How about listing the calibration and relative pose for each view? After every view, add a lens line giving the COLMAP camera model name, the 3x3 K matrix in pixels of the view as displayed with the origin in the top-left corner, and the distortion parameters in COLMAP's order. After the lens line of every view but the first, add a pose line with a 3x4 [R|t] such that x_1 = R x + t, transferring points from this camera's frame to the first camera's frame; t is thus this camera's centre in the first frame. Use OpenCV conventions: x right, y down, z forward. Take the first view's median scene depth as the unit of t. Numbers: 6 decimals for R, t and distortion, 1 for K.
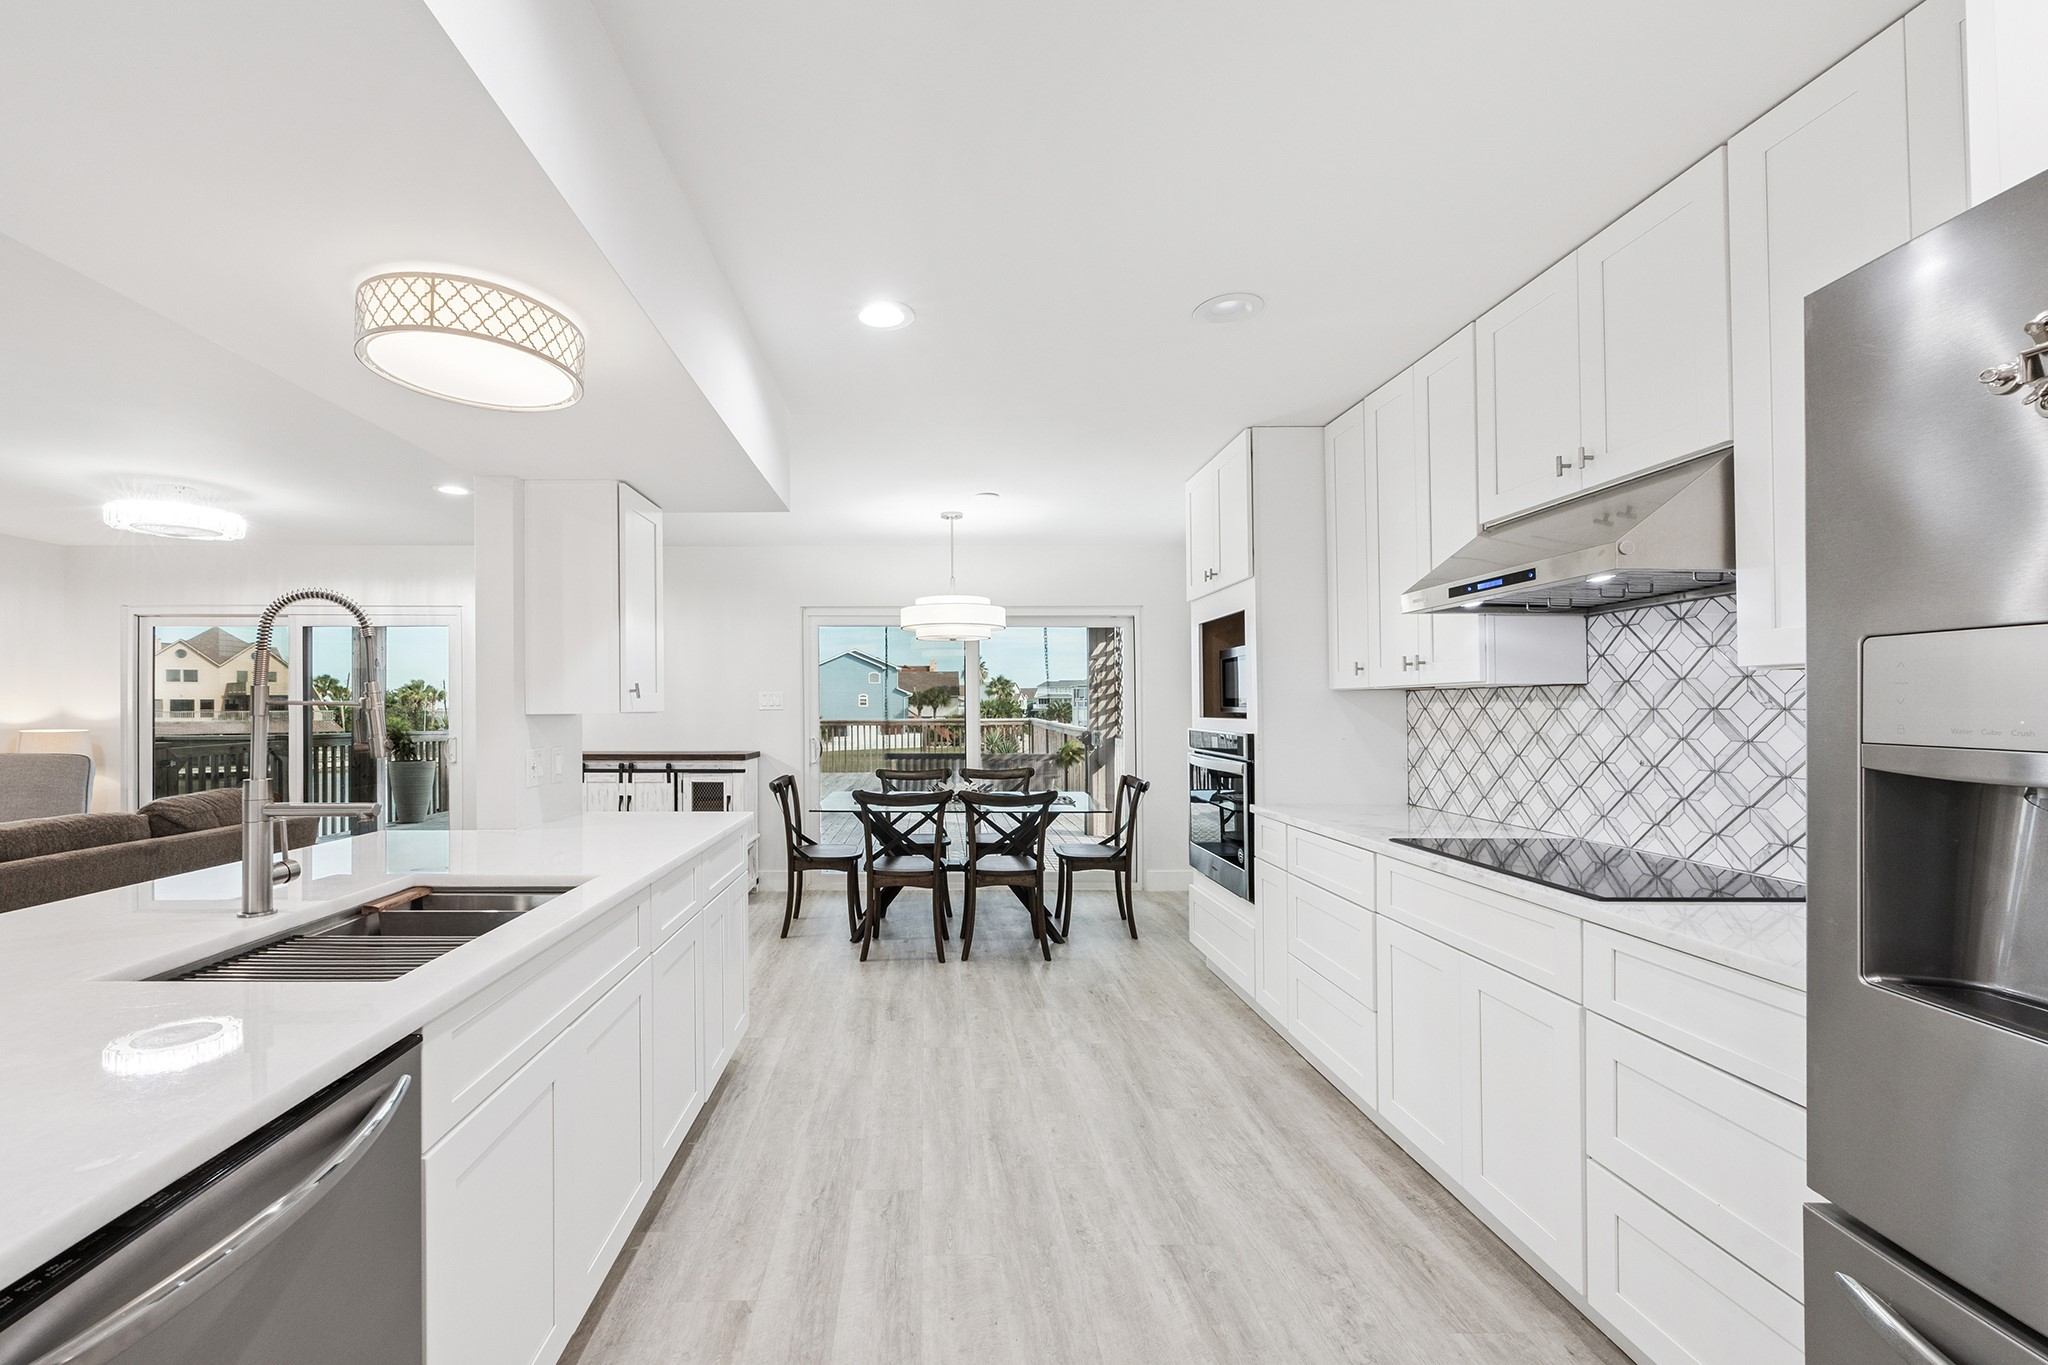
lens RADIAL K [[827.8, 0, 909.4], [0, 827.8, 710.4], [0, 0, 1]] dist [-0.000274, -0.000047]
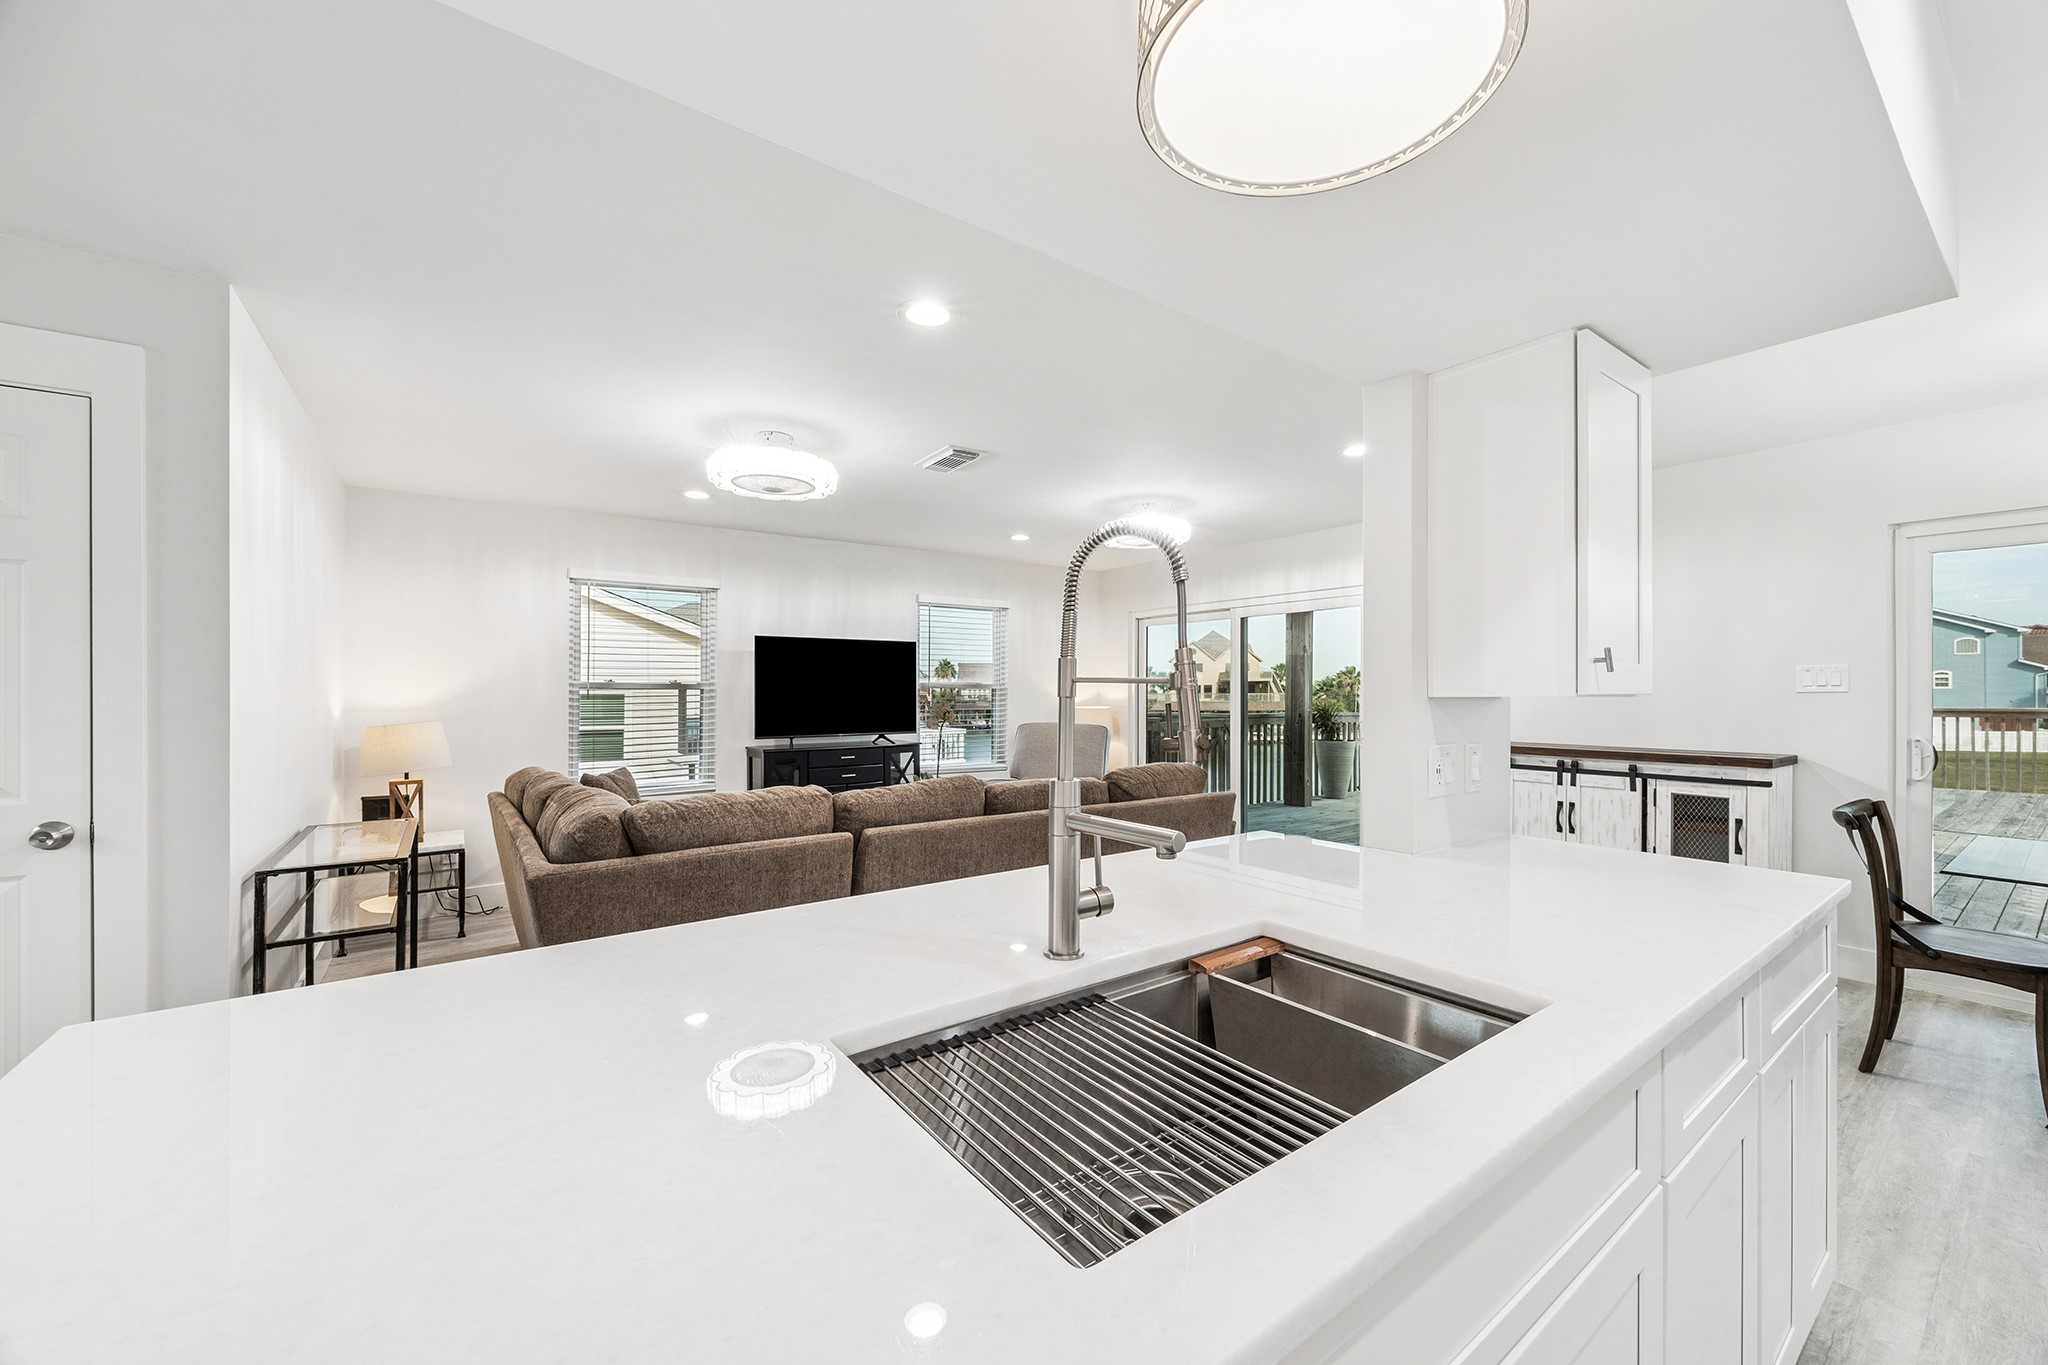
lens RADIAL K [[793.4, 0, 1053.7], [0, 793.4, 698.6], [0, 0, 1]] dist [-0.001329, -0.000153]
pose [[0.626556, 0.007147, -0.779344, -0.125001], [-0.002027, 0.999970, 0.007540, 0.001395], [0.779374, -0.003144, 0.626551, 0.303040]]
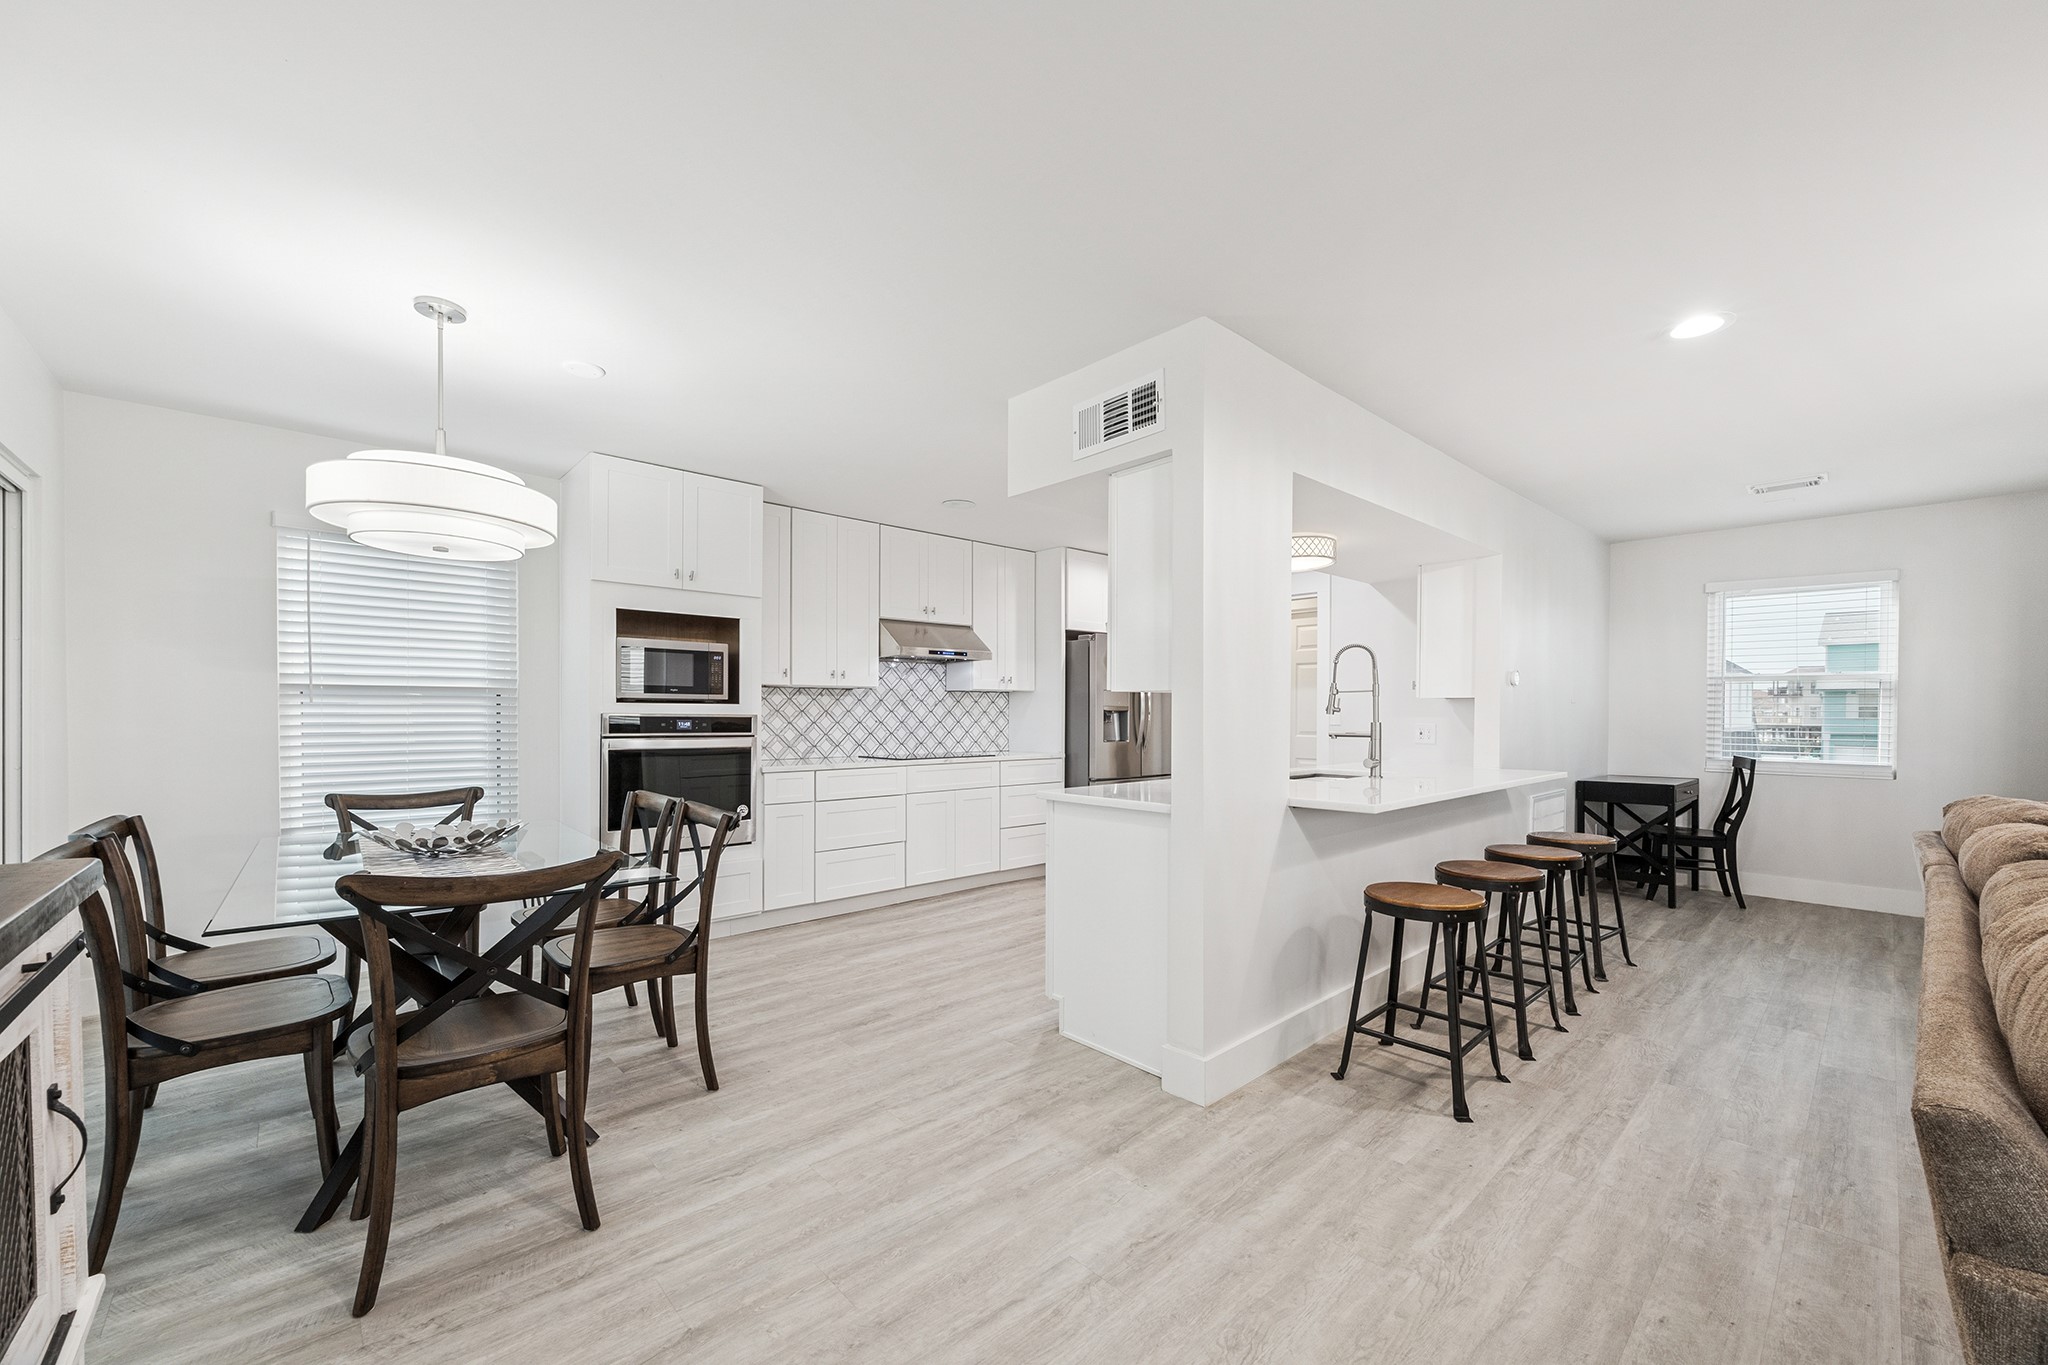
lens RADIAL K [[805.1, 0, 1066.4], [0, 805.1, 722.4], [0, 0, 1]] dist [-0.000454, -0.000039]
pose [[-0.718770, -0.004565, 0.695233, -0.990677], [0.002946, 0.999949, 0.009612, 0.034636], [-0.695241, 0.008957, -0.718720, 1.854401]]
